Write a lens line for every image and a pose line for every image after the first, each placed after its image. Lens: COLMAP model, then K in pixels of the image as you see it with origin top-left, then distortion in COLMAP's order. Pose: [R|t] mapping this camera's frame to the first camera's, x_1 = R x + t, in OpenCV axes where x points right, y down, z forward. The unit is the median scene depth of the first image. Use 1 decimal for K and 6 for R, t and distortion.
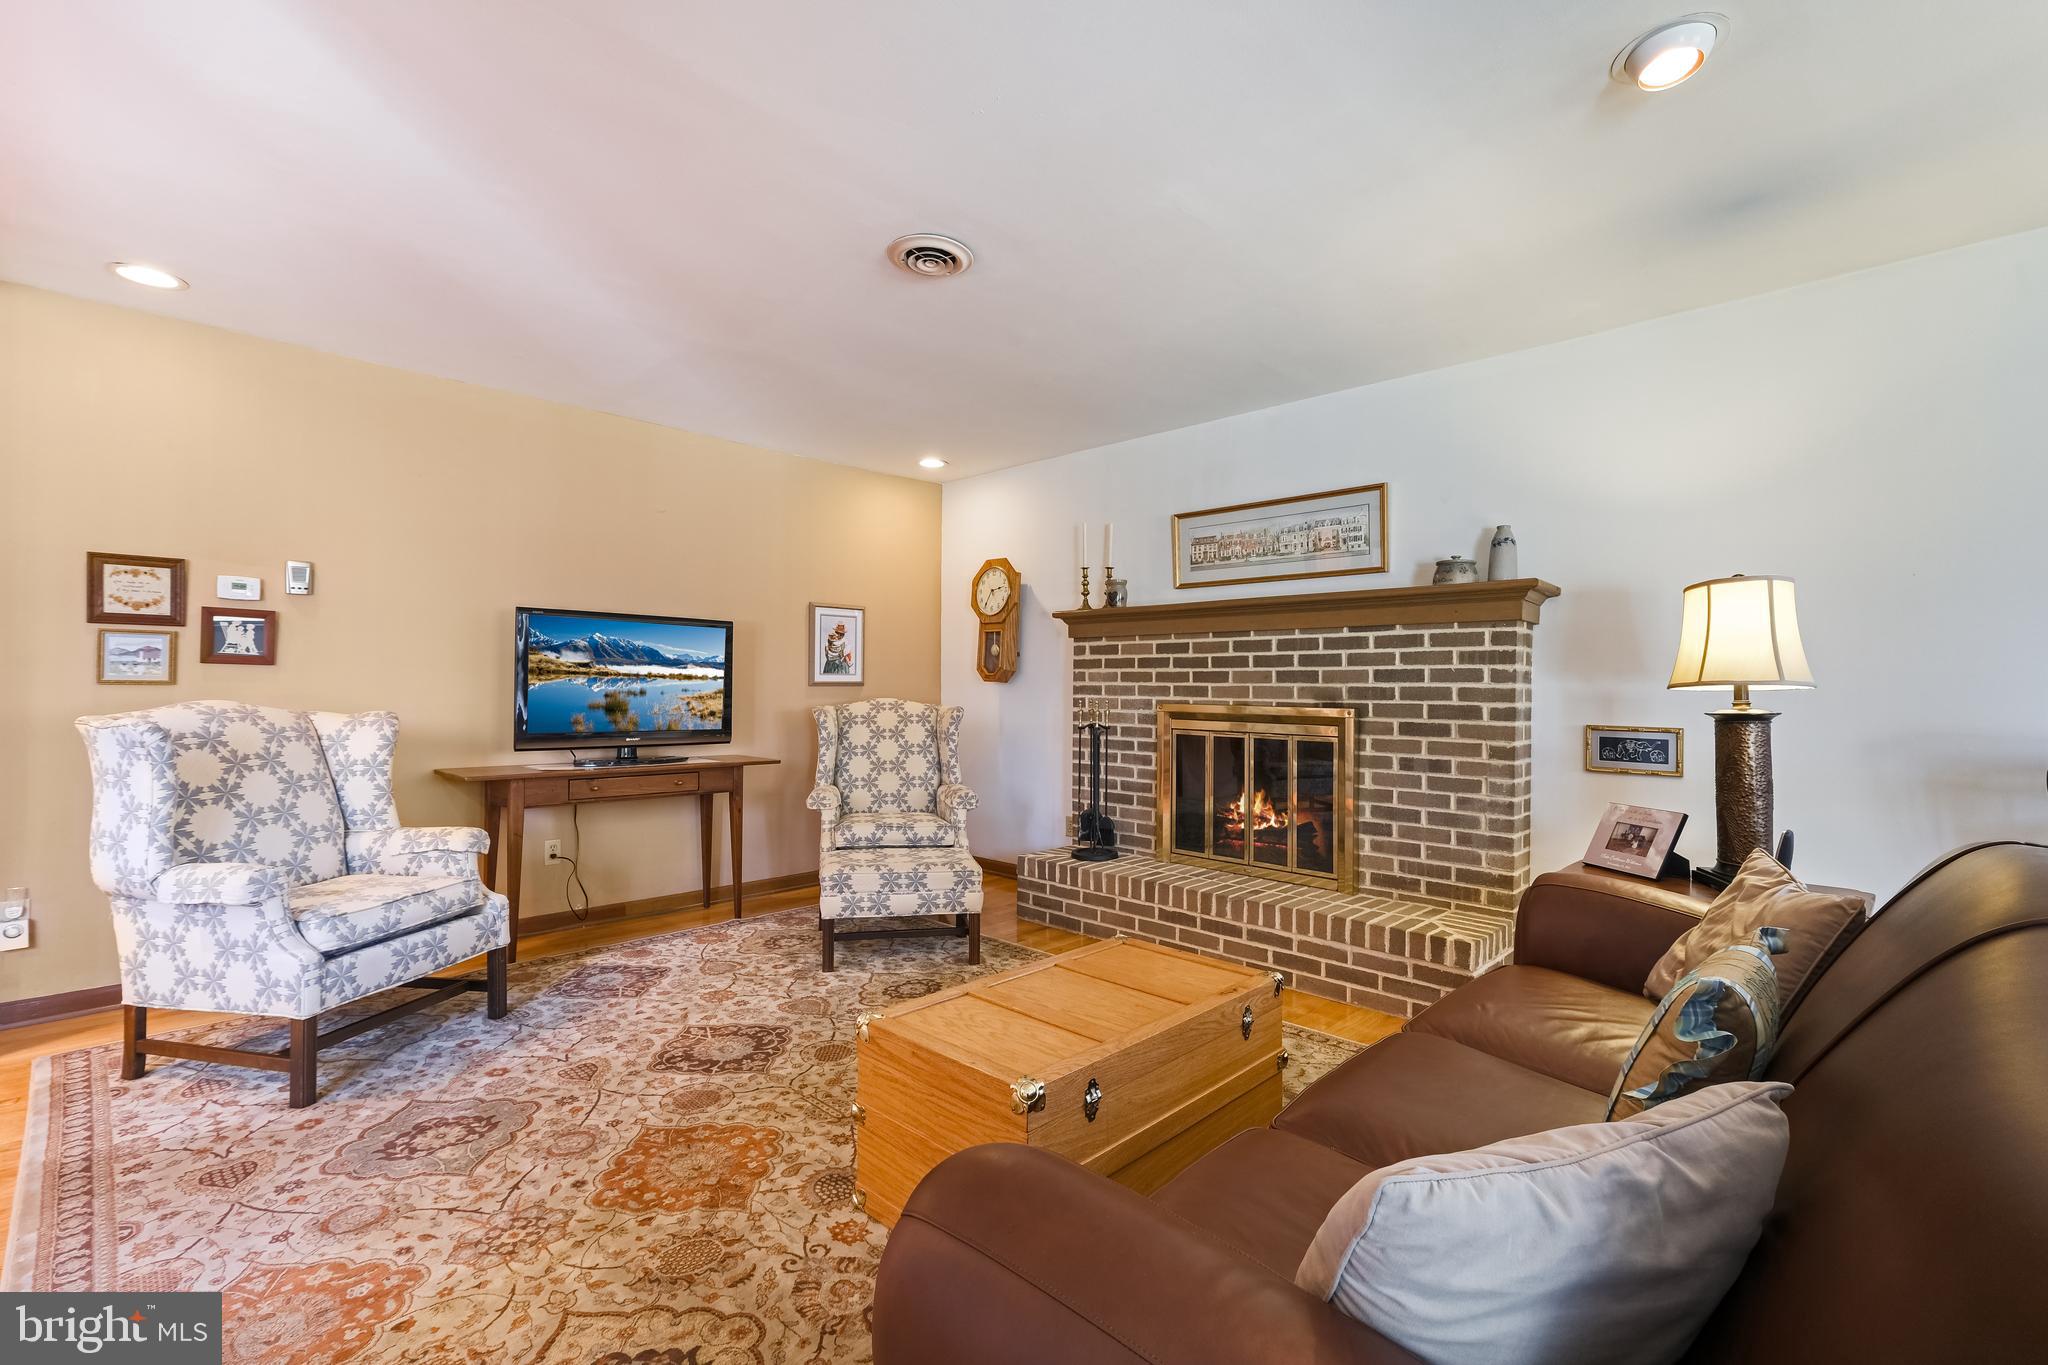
lens RADIAL K [[891.5, 0, 1021.0], [0, 891.5, 686.8], [0, 0, 1]] dist [0.000162, -0.000402]
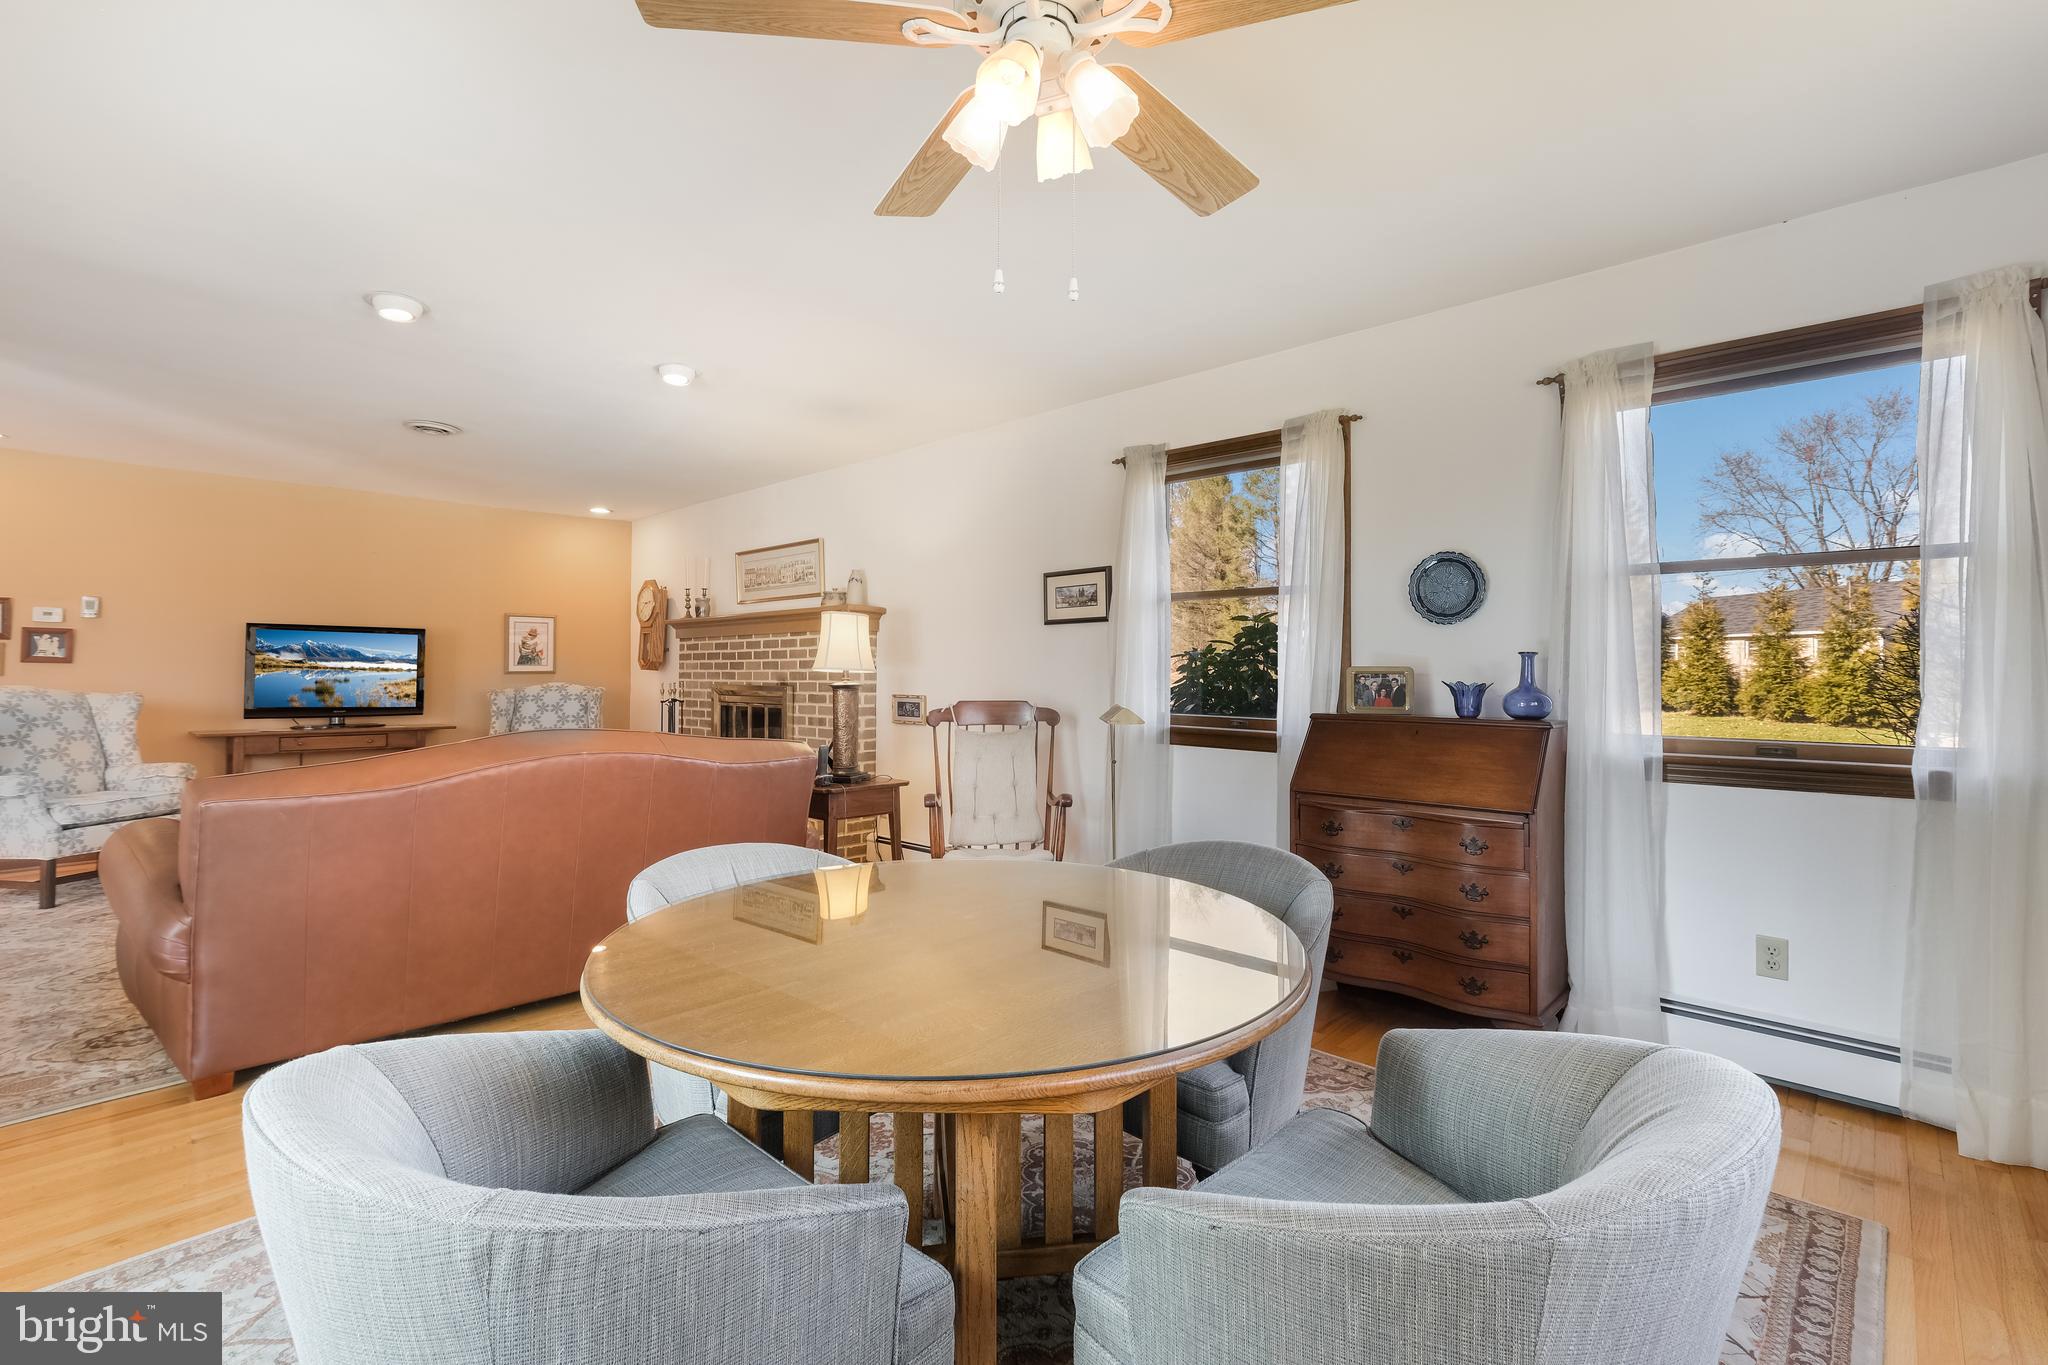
lens RADIAL K [[932.0, 0, 1019.7], [0, 932.0, 654.4], [0, 0, 1]] dist [0.014547, -0.000433]
pose [[0.999935, -0.008290, -0.007881, 0.733733], [0.008117, 0.999730, -0.021790, 0.007732], [0.008060, 0.021724, 0.999732, -0.564948]]
